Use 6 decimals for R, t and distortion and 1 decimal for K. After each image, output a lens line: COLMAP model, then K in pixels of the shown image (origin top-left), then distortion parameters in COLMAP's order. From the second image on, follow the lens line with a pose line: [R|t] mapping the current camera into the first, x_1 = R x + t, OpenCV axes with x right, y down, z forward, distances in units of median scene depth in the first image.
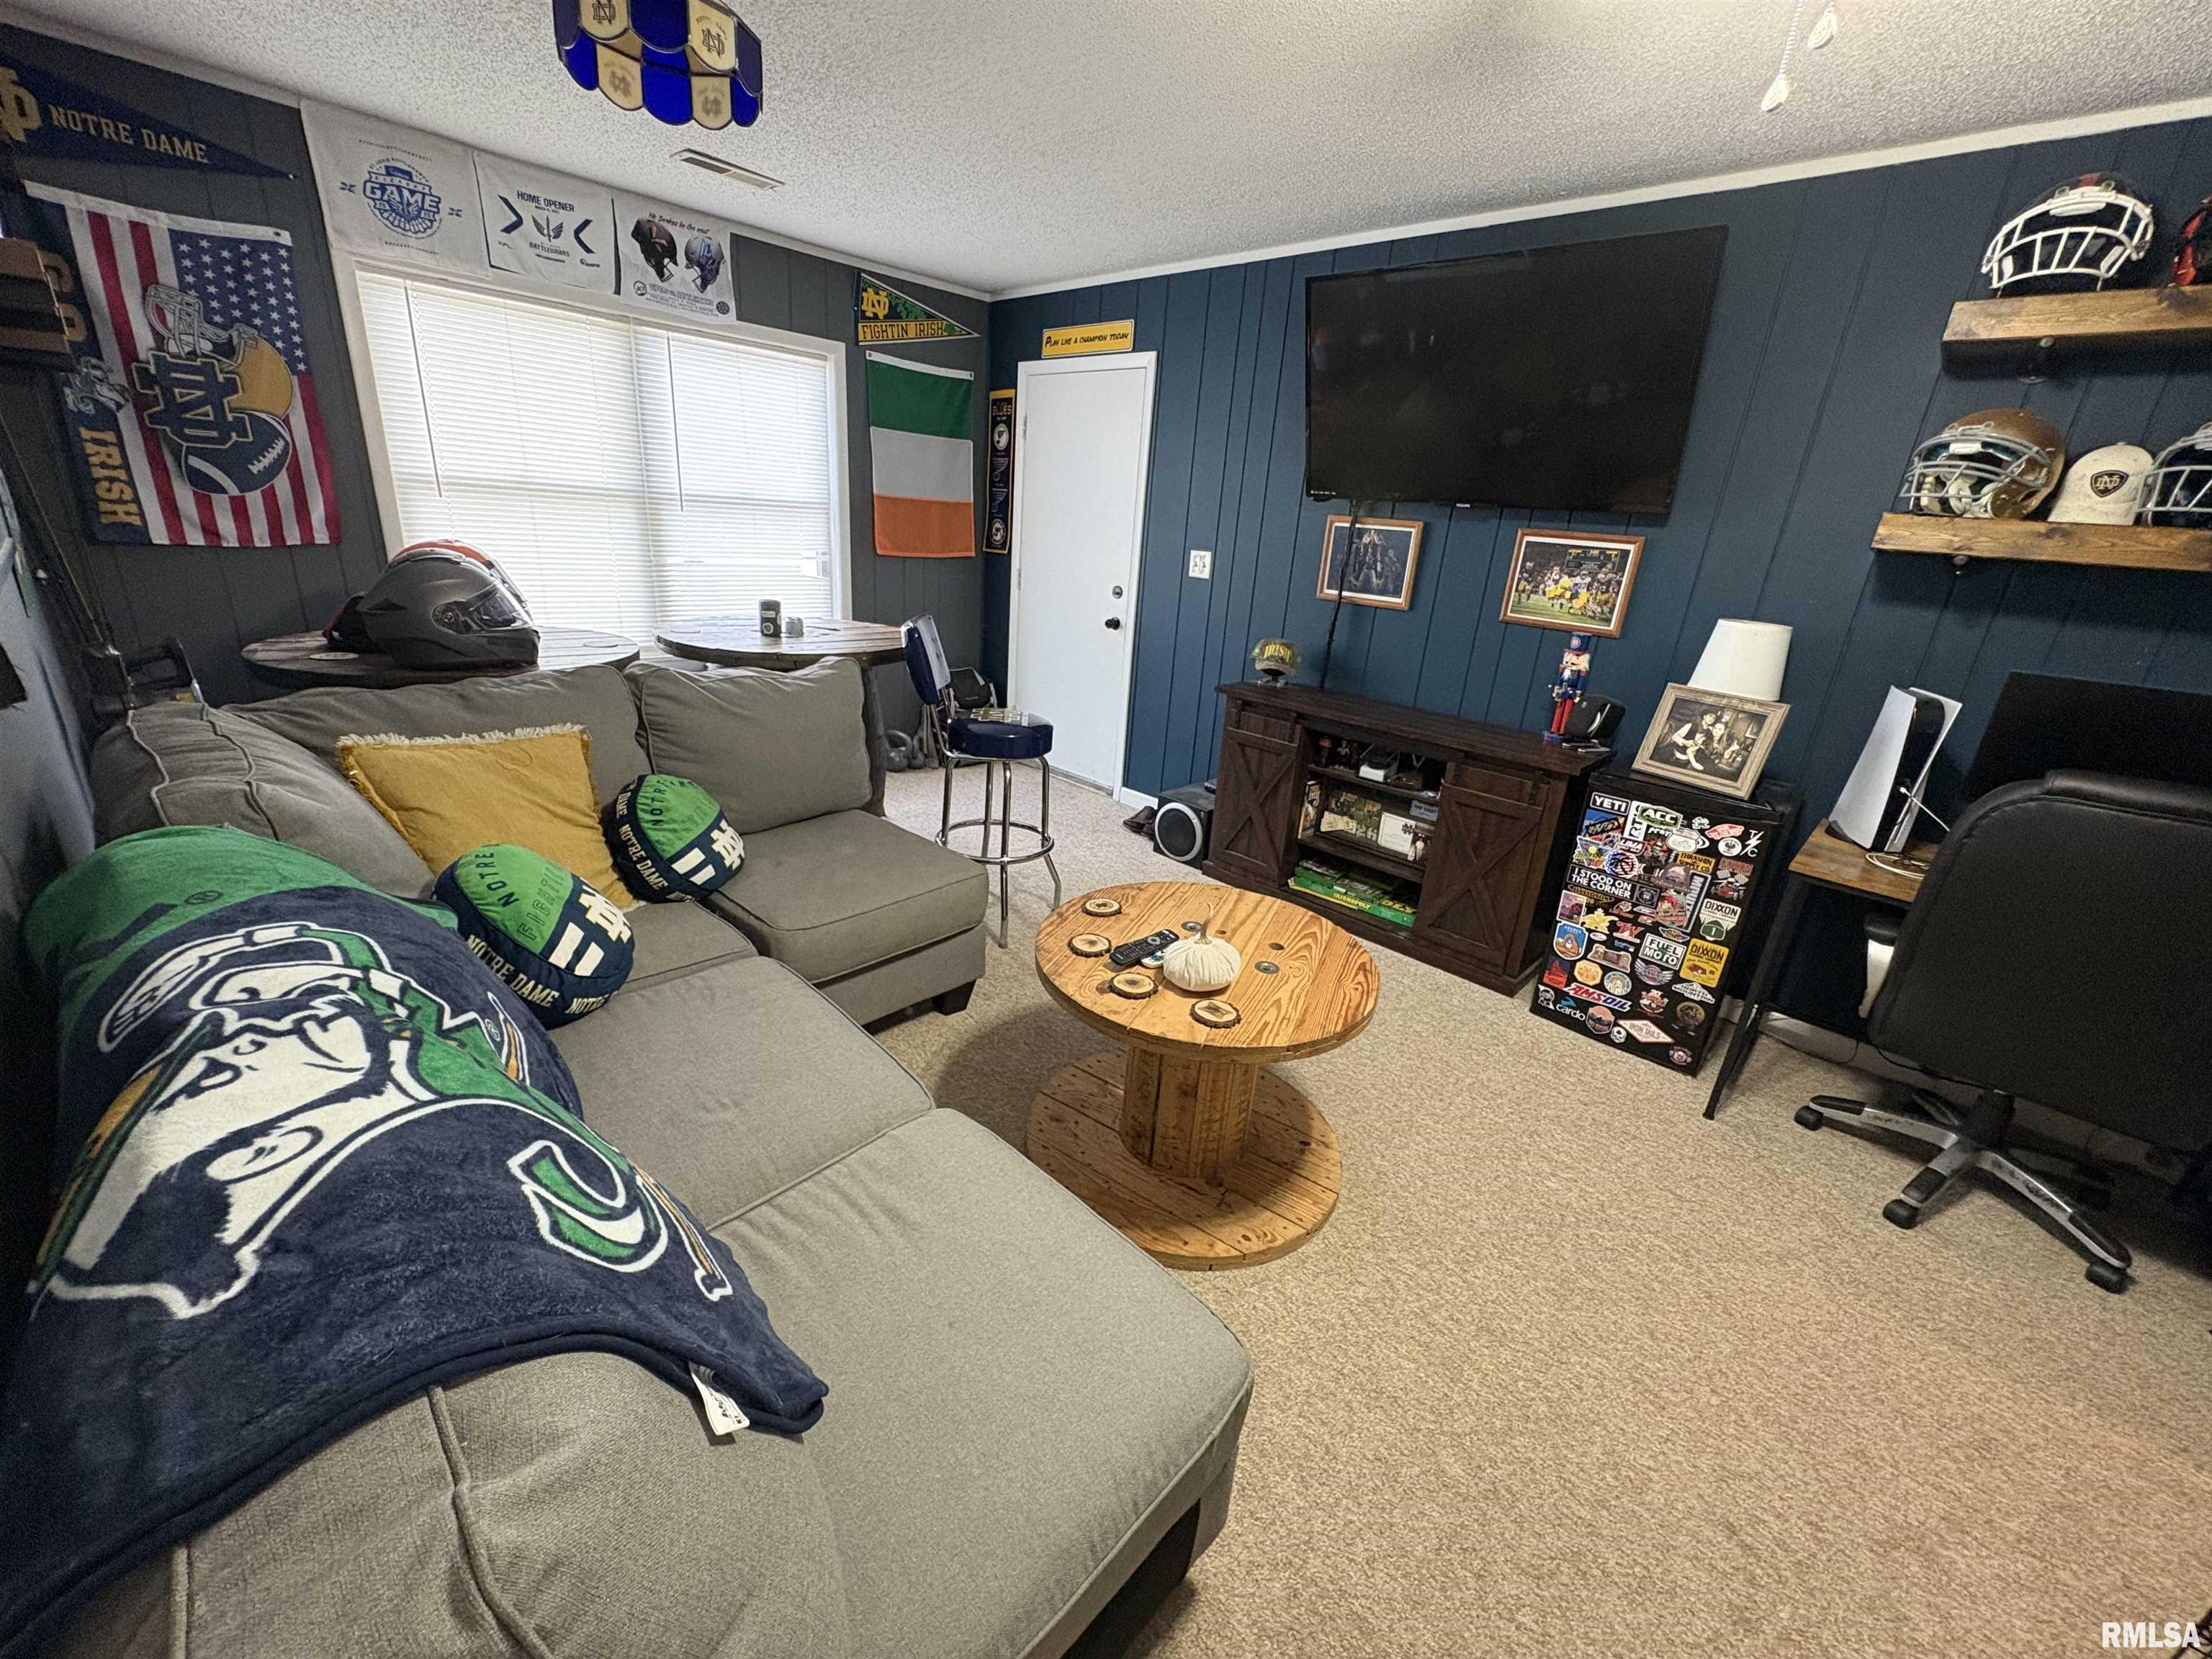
lens RADIAL K [[881.8, 0, 1099.4], [0, 881.8, 829.7], [0, 0, 1]] dist [-0.000617, 0.000062]
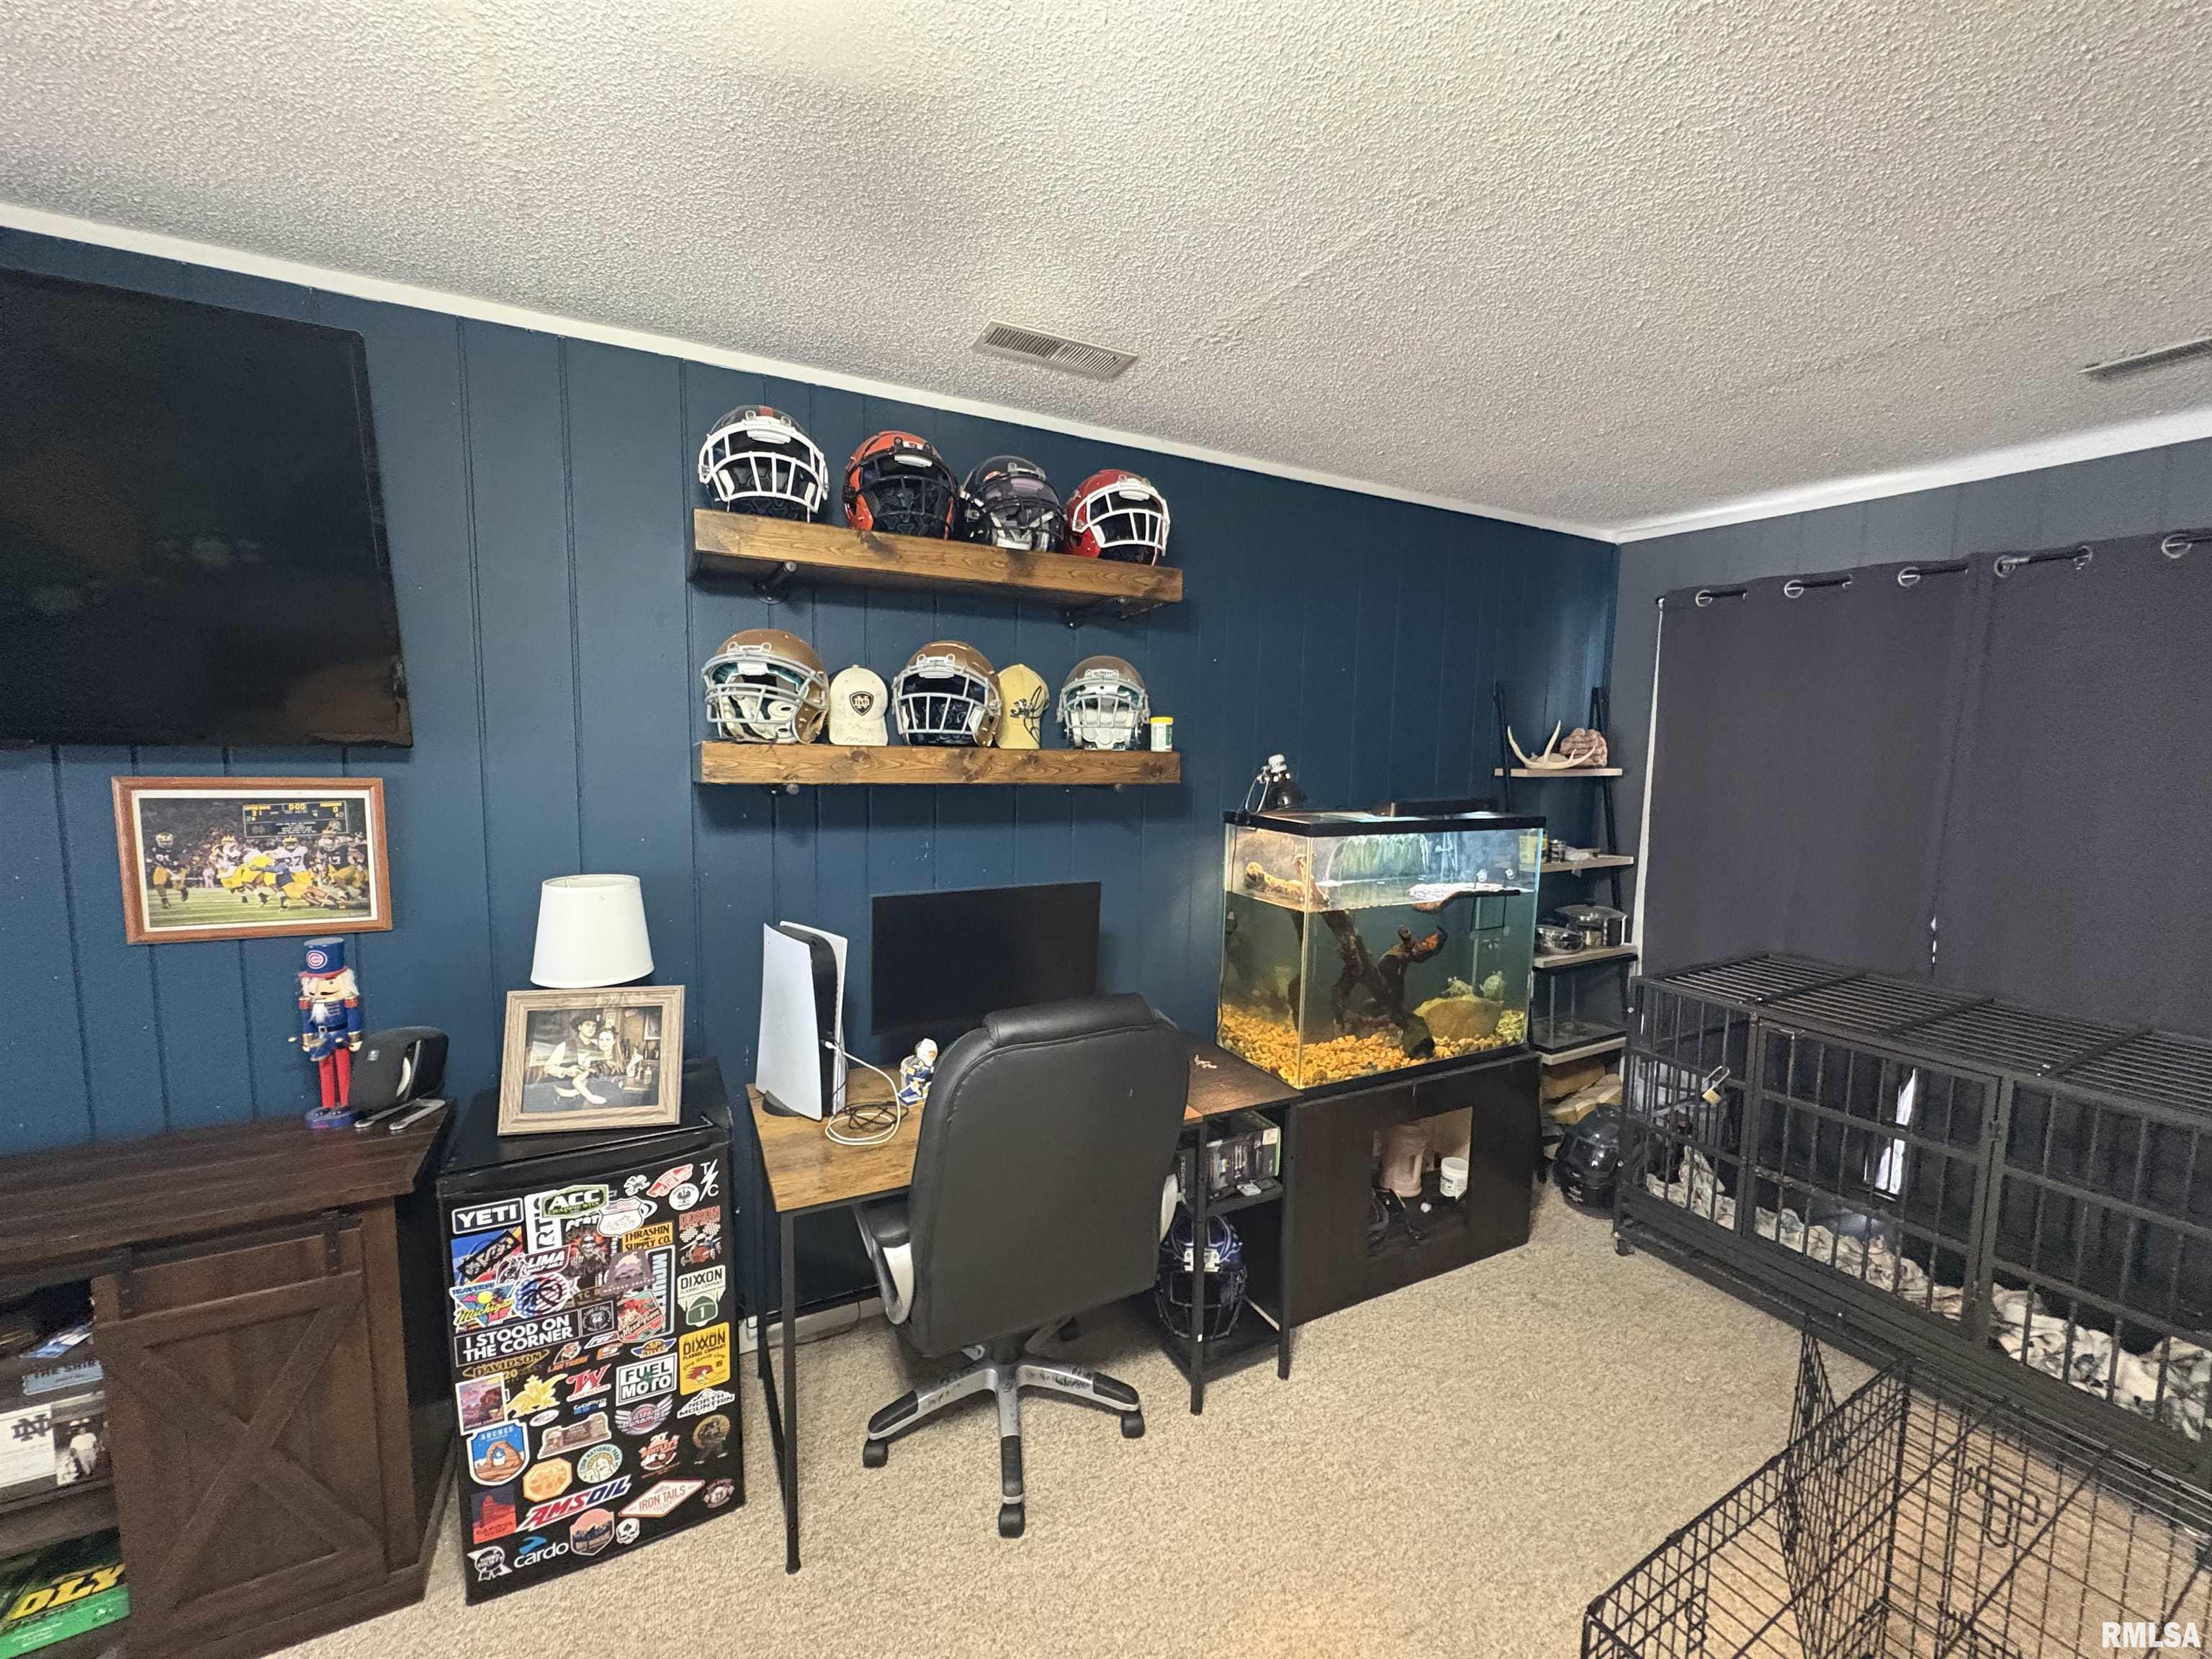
lens RADIAL K [[881.8, 0, 1109.4], [0, 881.8, 832.8], [0, 0, 1]] dist [-0.000617, 0.000062]
pose [[0.318683, -0.162415, 0.933843, 0.198883], [0.322611, 0.944975, 0.054257, -0.173808], [-0.891270, 0.283977, 0.353545, 0.342073]]
